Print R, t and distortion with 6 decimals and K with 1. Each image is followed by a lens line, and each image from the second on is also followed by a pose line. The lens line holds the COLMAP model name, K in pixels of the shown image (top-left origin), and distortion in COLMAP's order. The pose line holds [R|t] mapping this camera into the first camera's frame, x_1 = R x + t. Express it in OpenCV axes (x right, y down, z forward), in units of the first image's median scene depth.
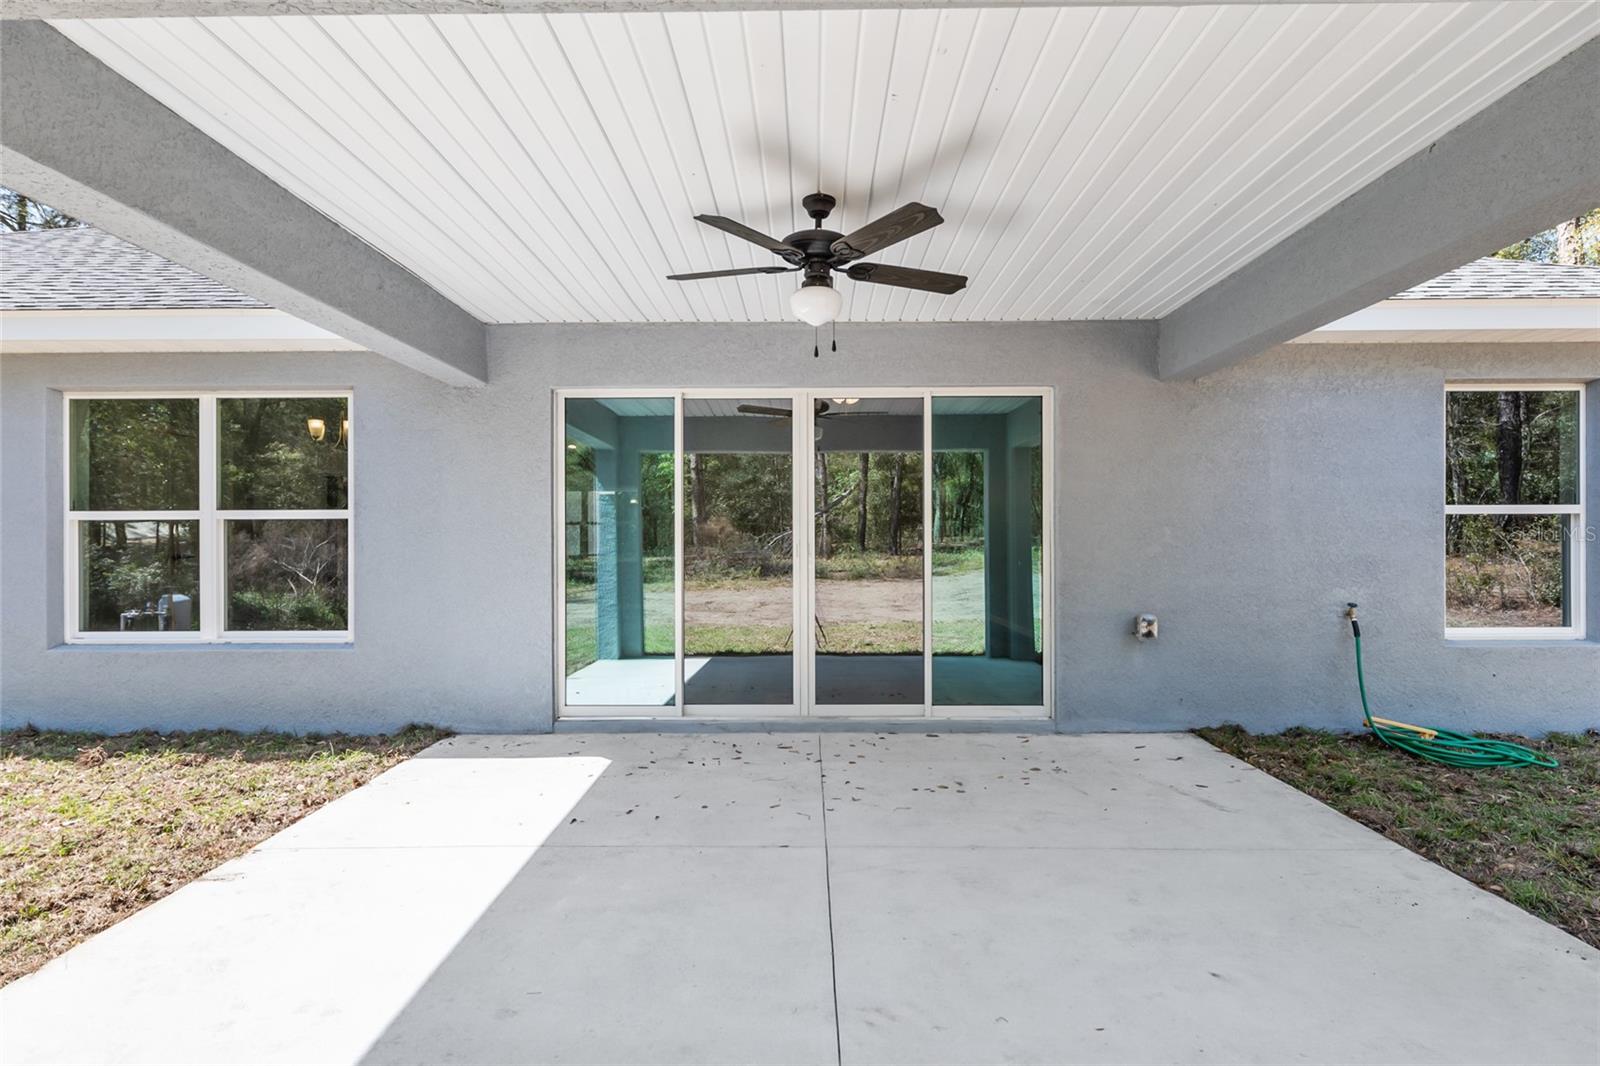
lens RADIAL K [[829.5, 0, 800.0], [0, 829.5, 533.0], [0, 0, 1]] dist [-0.010211, -0.000026]
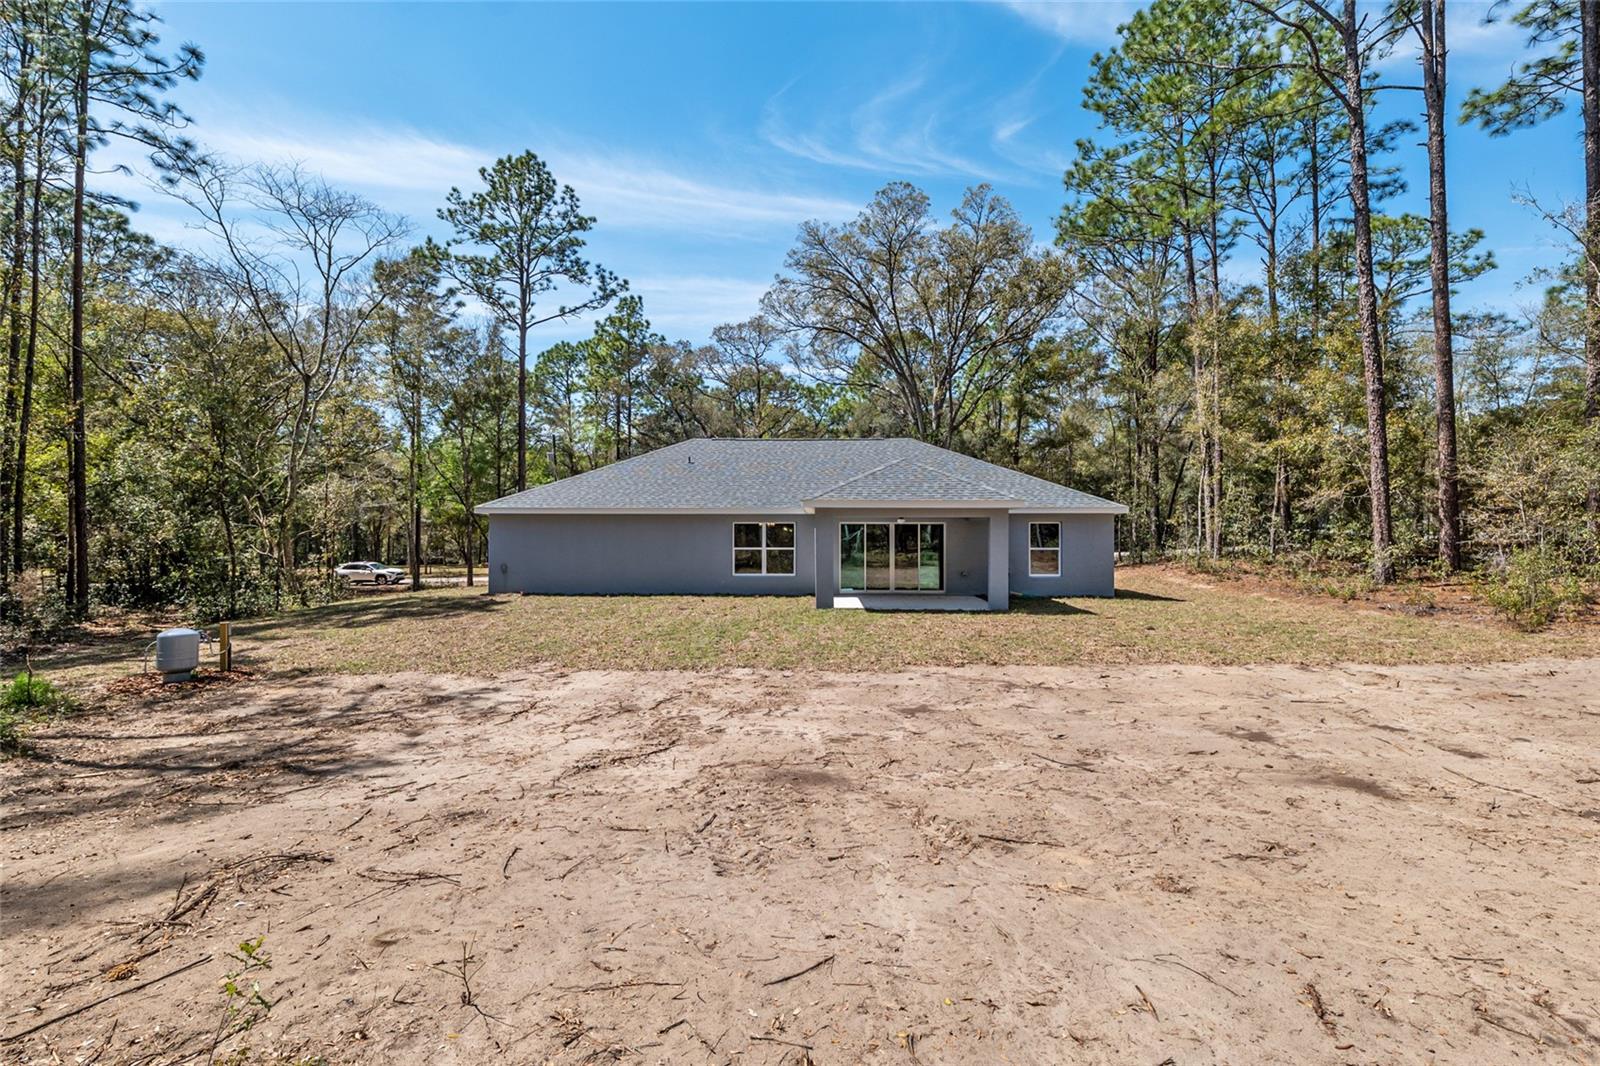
lens RADIAL K [[743.6, 0, 793.8], [0, 743.6, 519.3], [0, 0, 1]] dist [0.002918, 0.000341]
pose [[0.999332, -0.000524, -0.036545, -0.392695], [0.000147, 0.999947, -0.010329, -0.143916], [0.036548, 0.010317, 0.999279, -3.160463]]
